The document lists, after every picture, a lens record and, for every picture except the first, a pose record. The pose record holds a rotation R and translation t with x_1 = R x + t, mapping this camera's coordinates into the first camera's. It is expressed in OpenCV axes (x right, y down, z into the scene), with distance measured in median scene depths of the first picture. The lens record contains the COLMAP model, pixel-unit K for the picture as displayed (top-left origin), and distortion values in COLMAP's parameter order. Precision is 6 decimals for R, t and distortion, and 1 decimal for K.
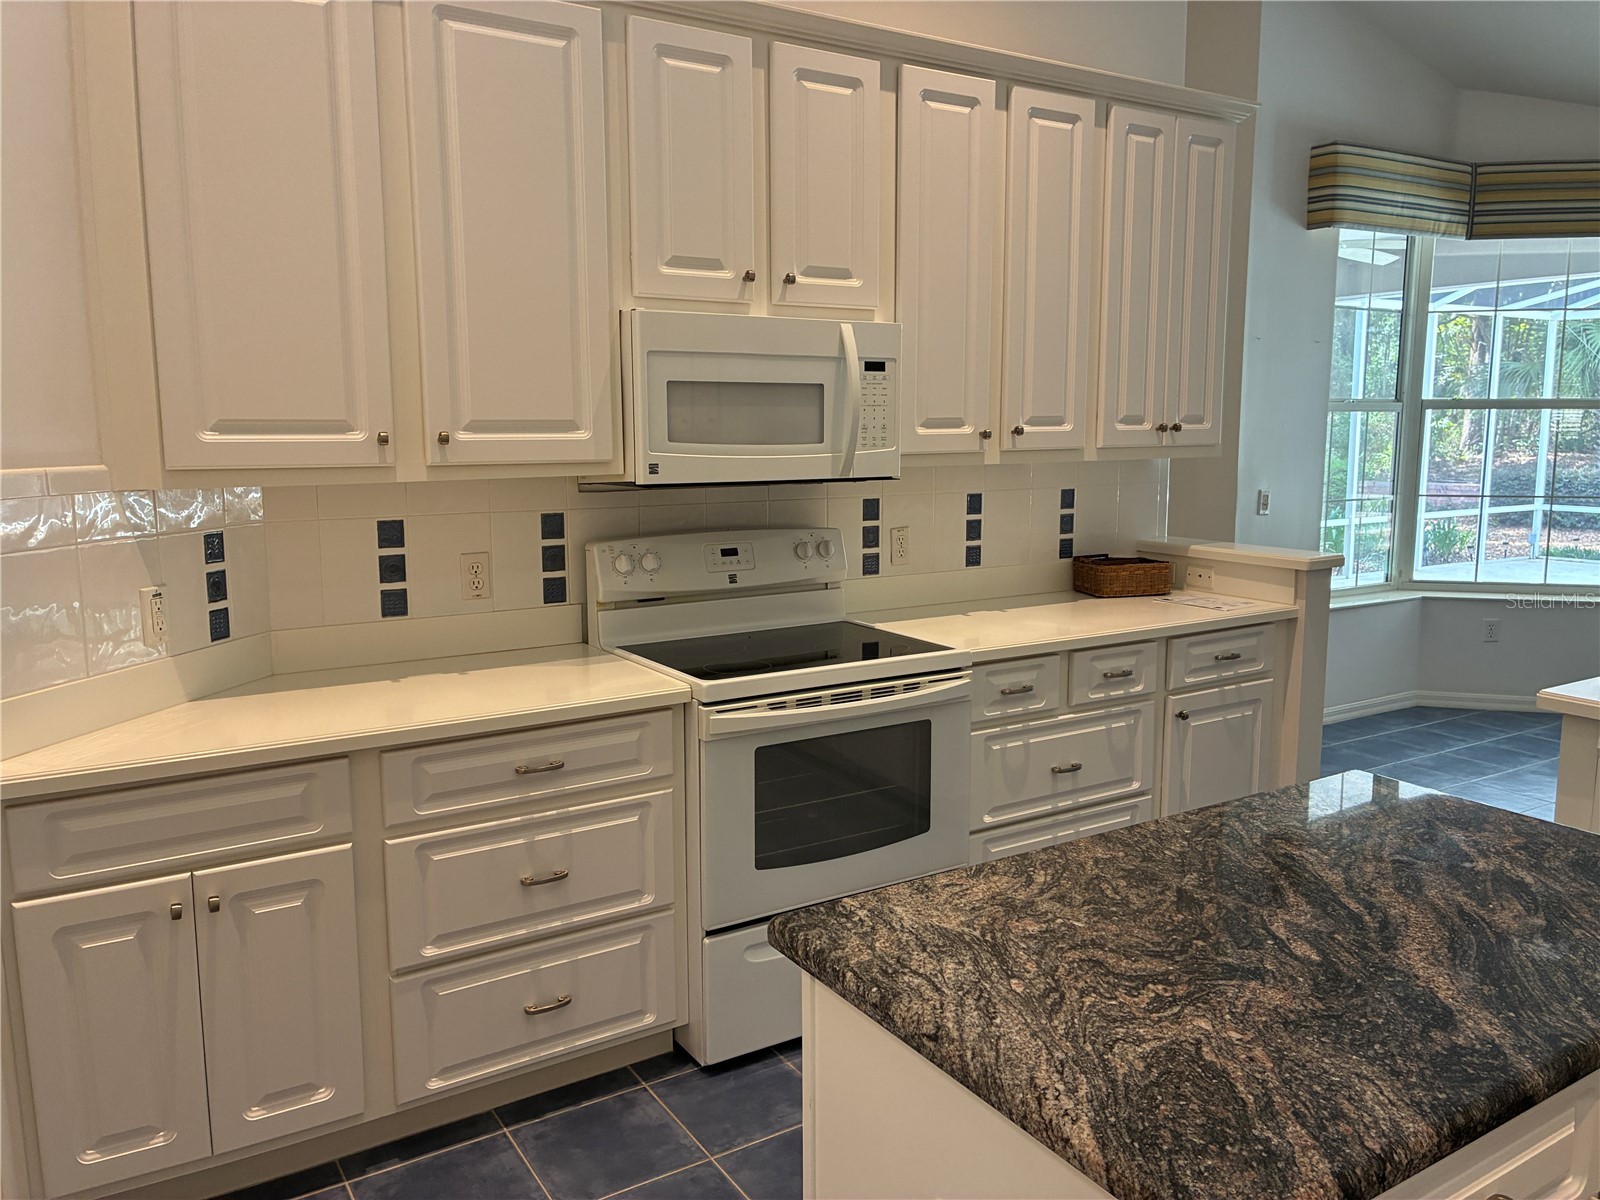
lens RADIAL K [[1253.8, 0, 794.9], [0, 1253.8, 610.4], [0, 0, 1]] dist [0.067933, -0.070705]
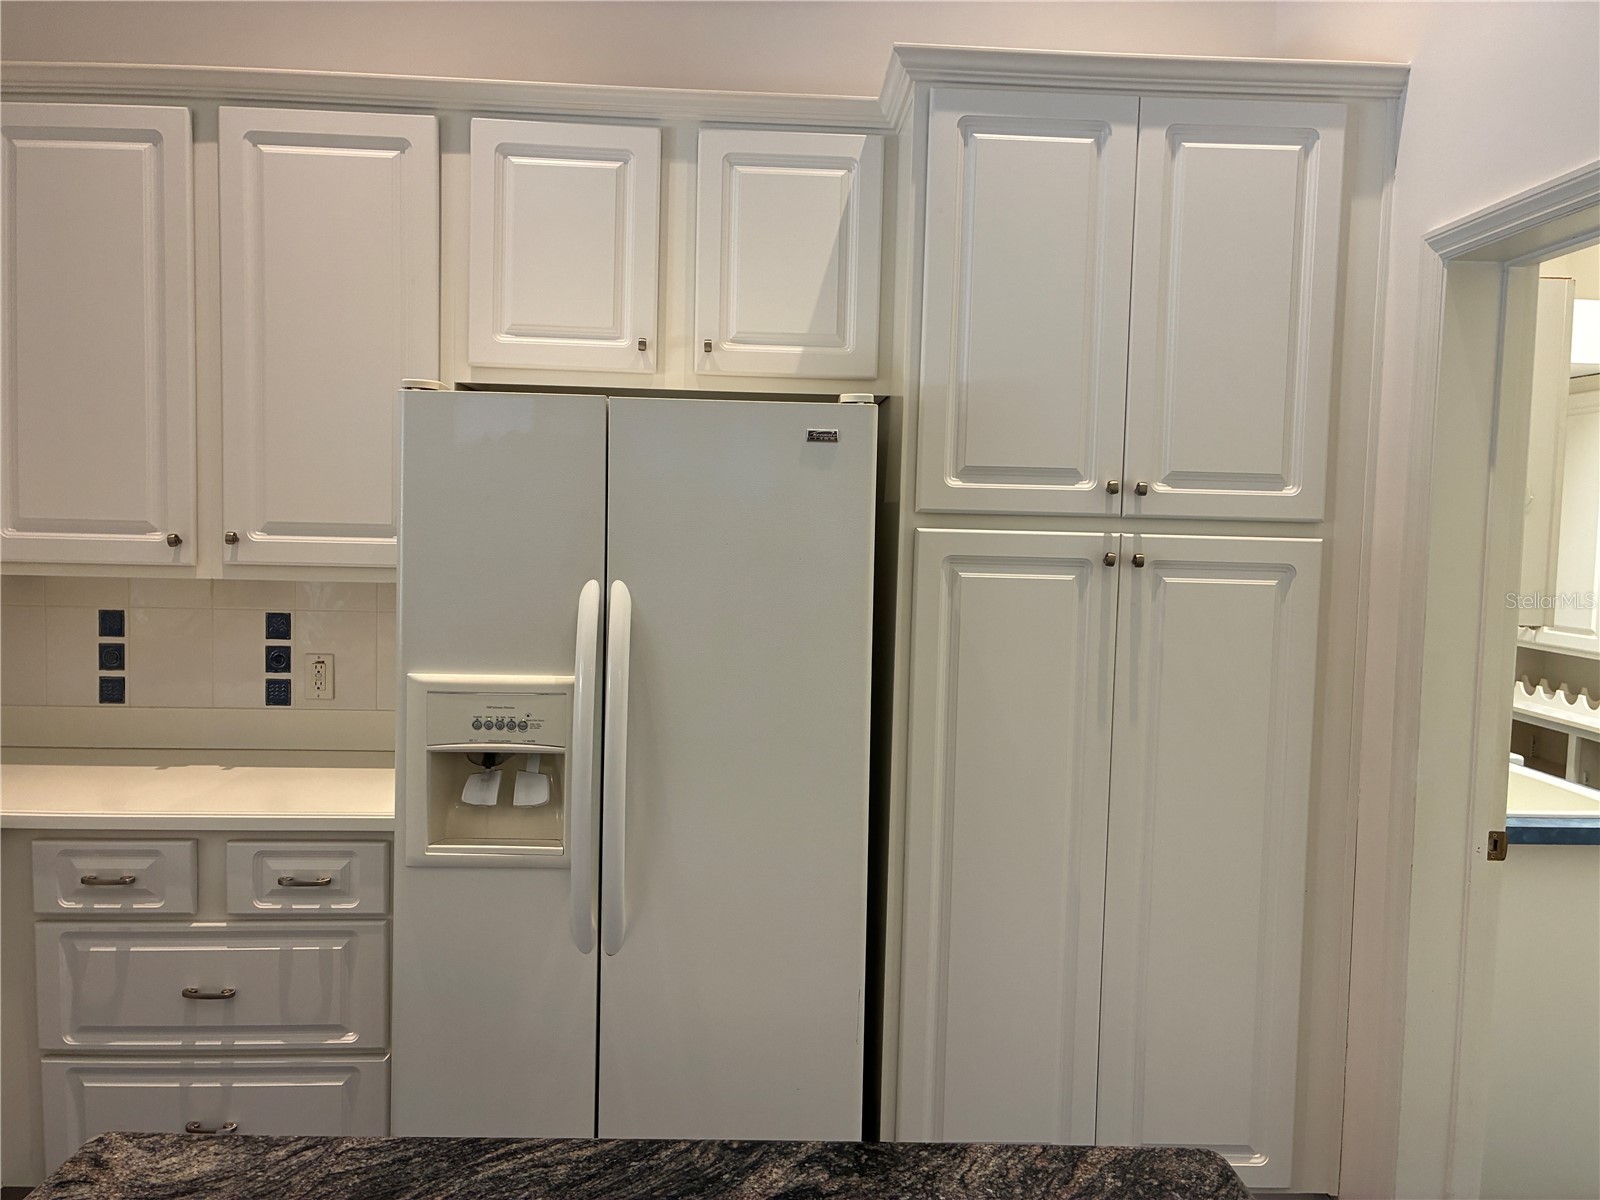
lens RADIAL K [[1185.3, 0, 799.8], [0, 1185.3, 592.0], [0, 0, 1]] dist [-0.006998, -0.008806]
pose [[0.880071, 0.049994, -0.472202, 0.628821], [-0.098887, 0.991935, -0.079281, -0.064588], [0.464431, 0.116468, 0.877918, 0.404029]]
